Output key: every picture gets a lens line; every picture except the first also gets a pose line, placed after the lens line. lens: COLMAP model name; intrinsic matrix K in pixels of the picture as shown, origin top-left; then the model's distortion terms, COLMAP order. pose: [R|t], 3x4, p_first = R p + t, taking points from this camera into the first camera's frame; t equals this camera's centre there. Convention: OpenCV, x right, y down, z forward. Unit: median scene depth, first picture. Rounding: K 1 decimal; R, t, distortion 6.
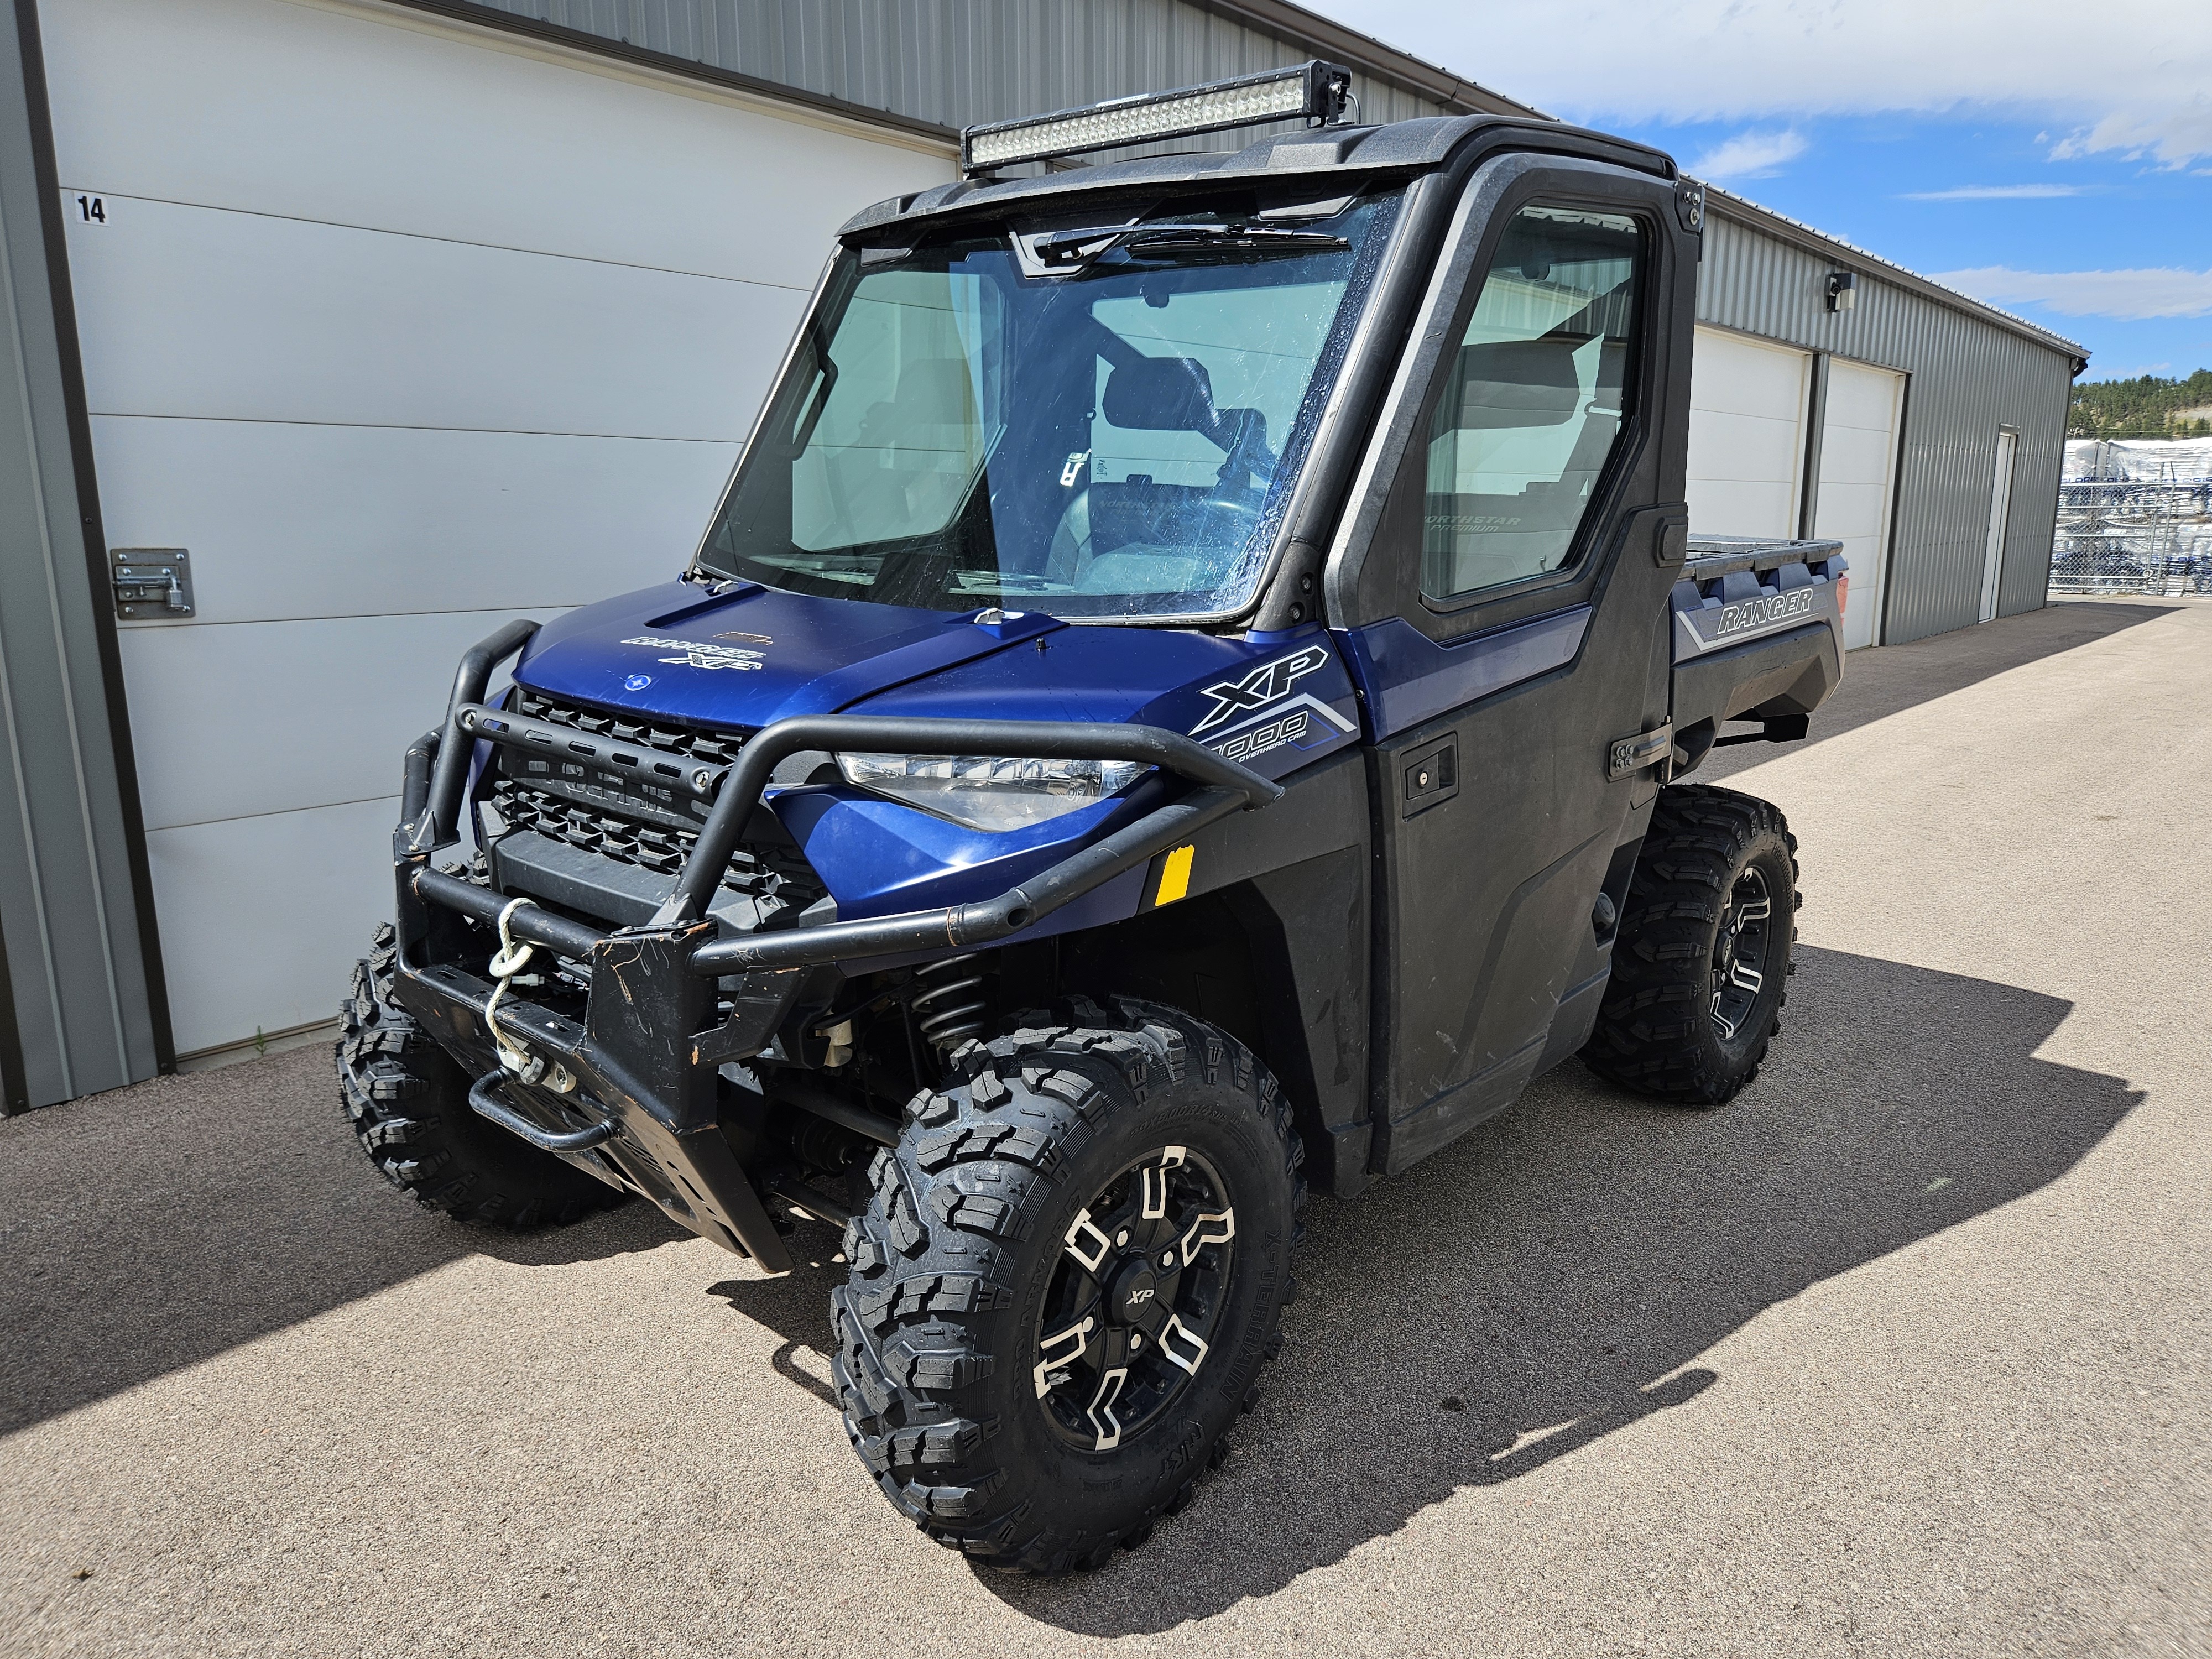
lens RADIAL K [[1573.7, 0, 1111.9], [0, 1573.7, 828.5], [0, 0, 1]] dist [0.058145, -0.054936]
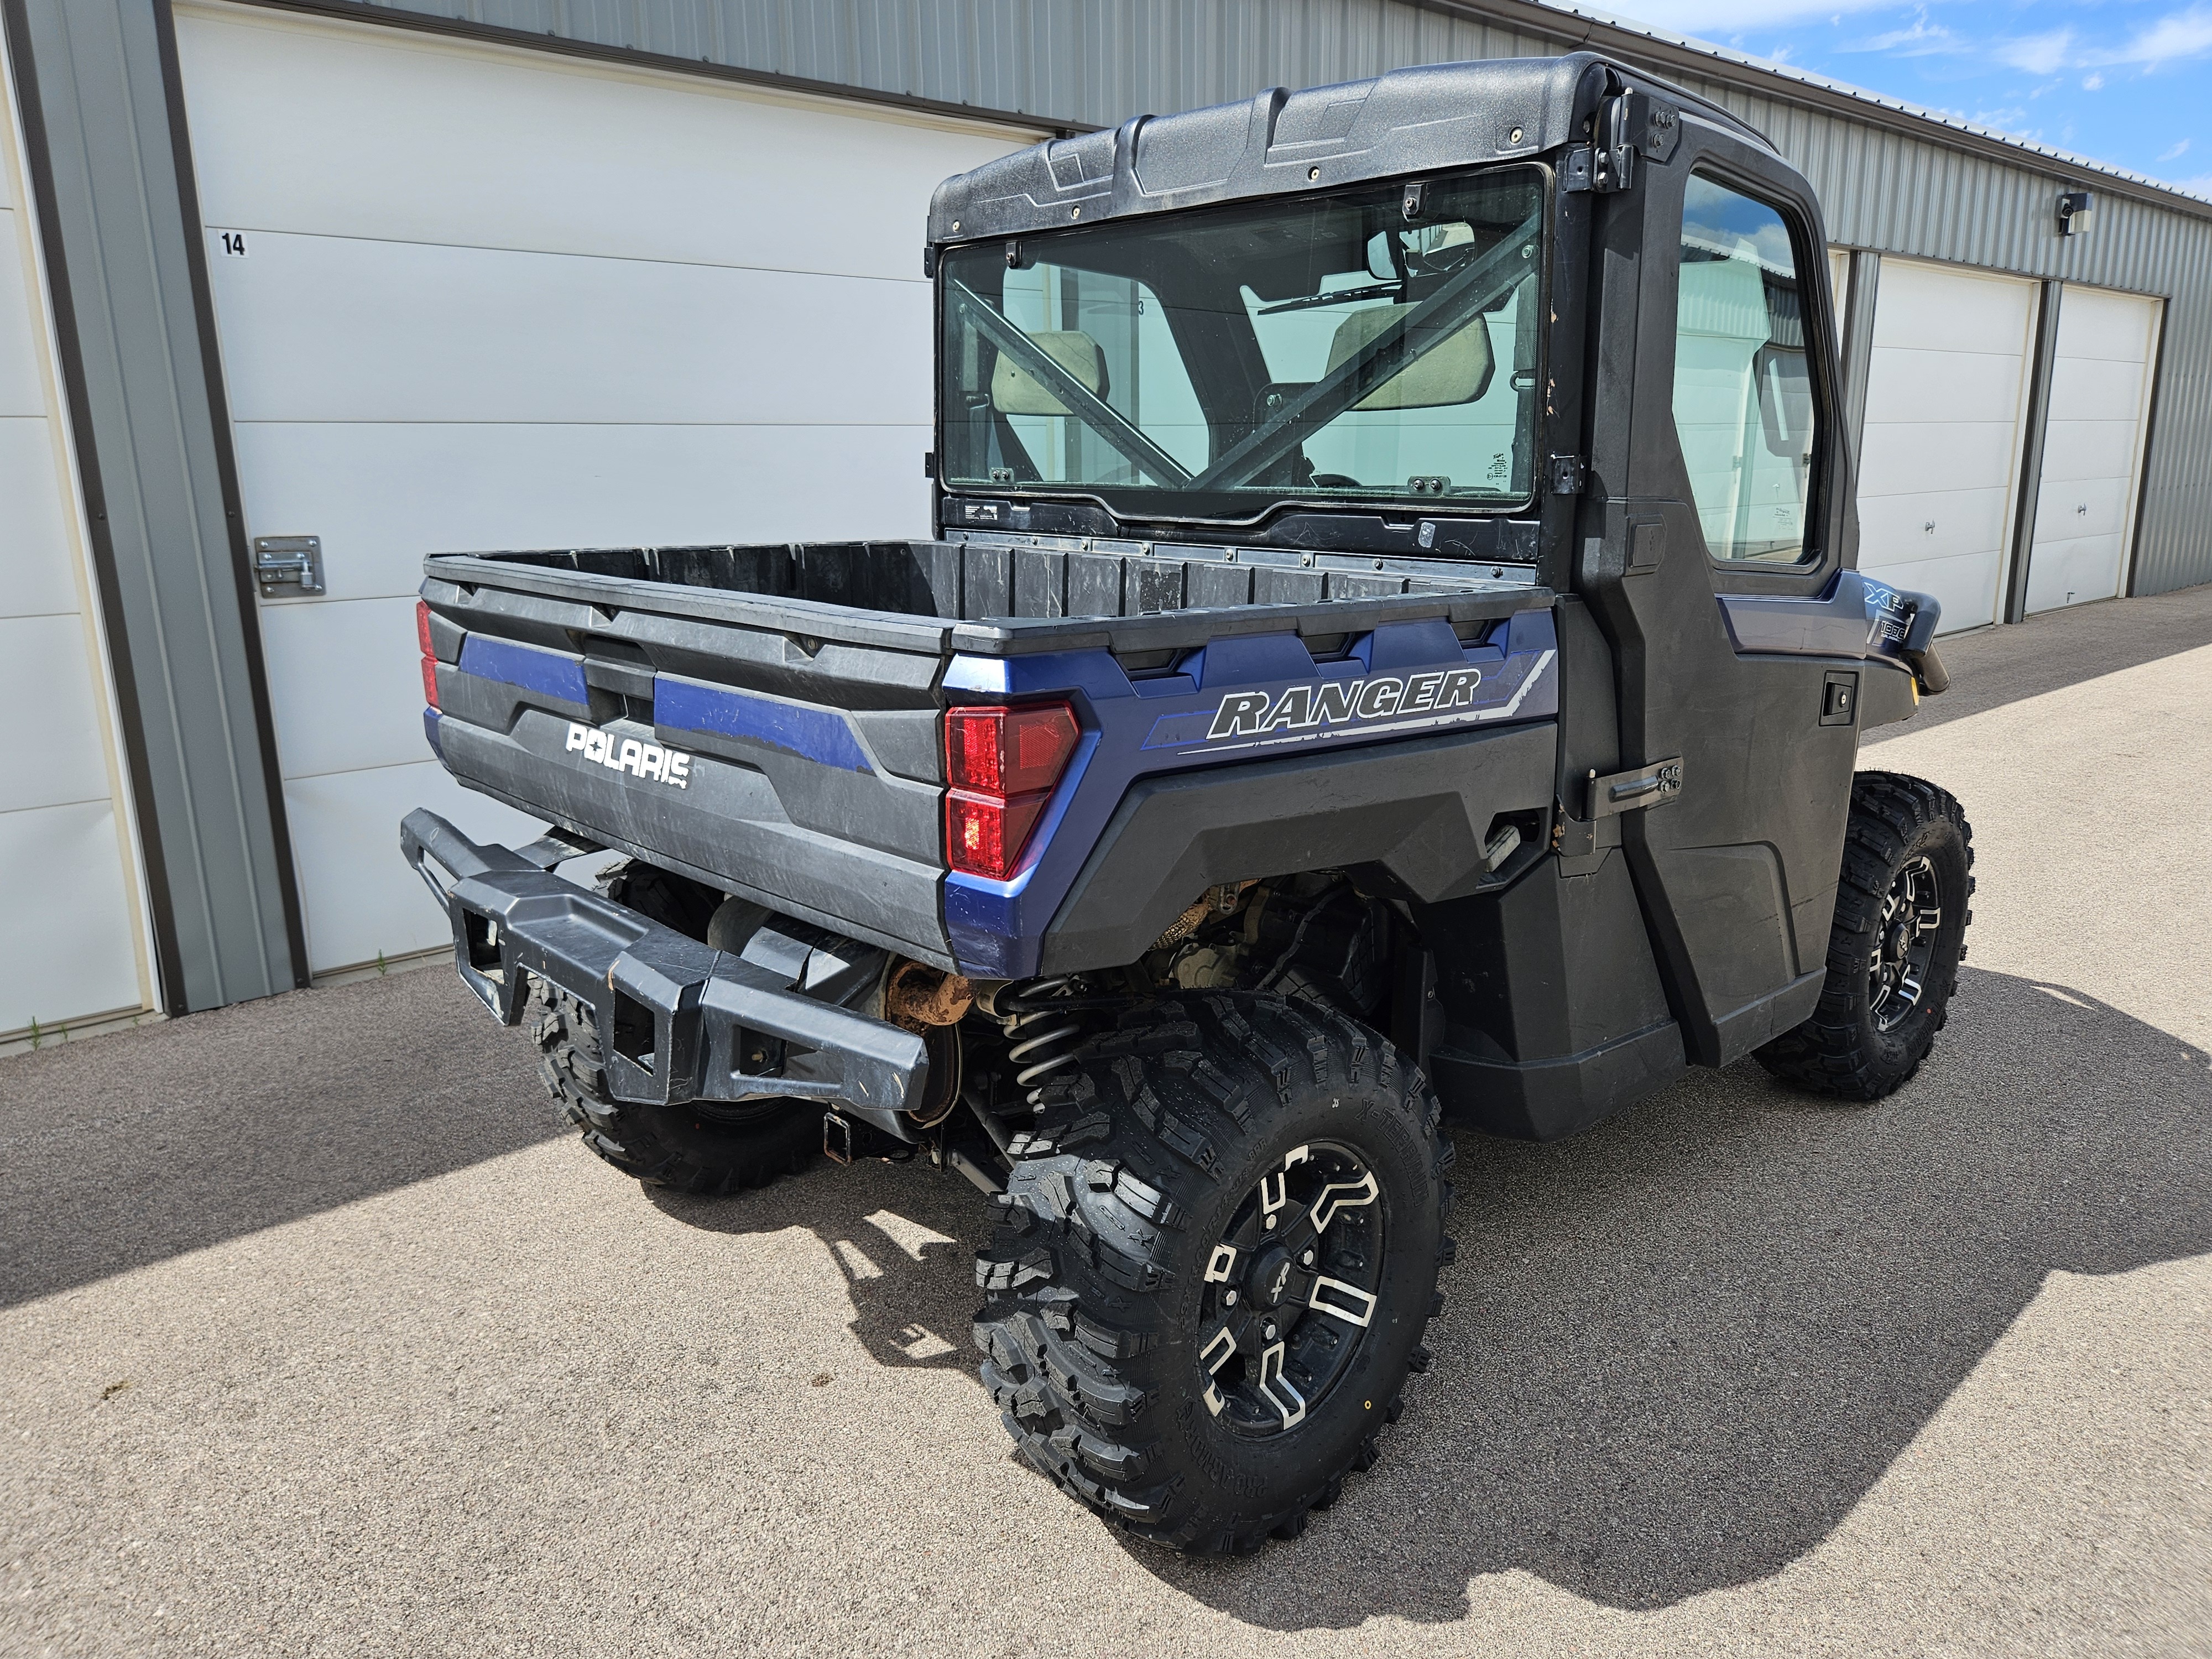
lens RADIAL K [[1573.7, 0, 1071.1], [0, 1573.7, 824.5], [0, 0, 1]] dist [0.058145, -0.054936]
pose [[0.986807, 0.021205, -0.160506, 0.151495], [-0.016383, 0.999376, 0.031302, -0.011609], [0.161070, -0.028259, 0.986538, -0.056682]]
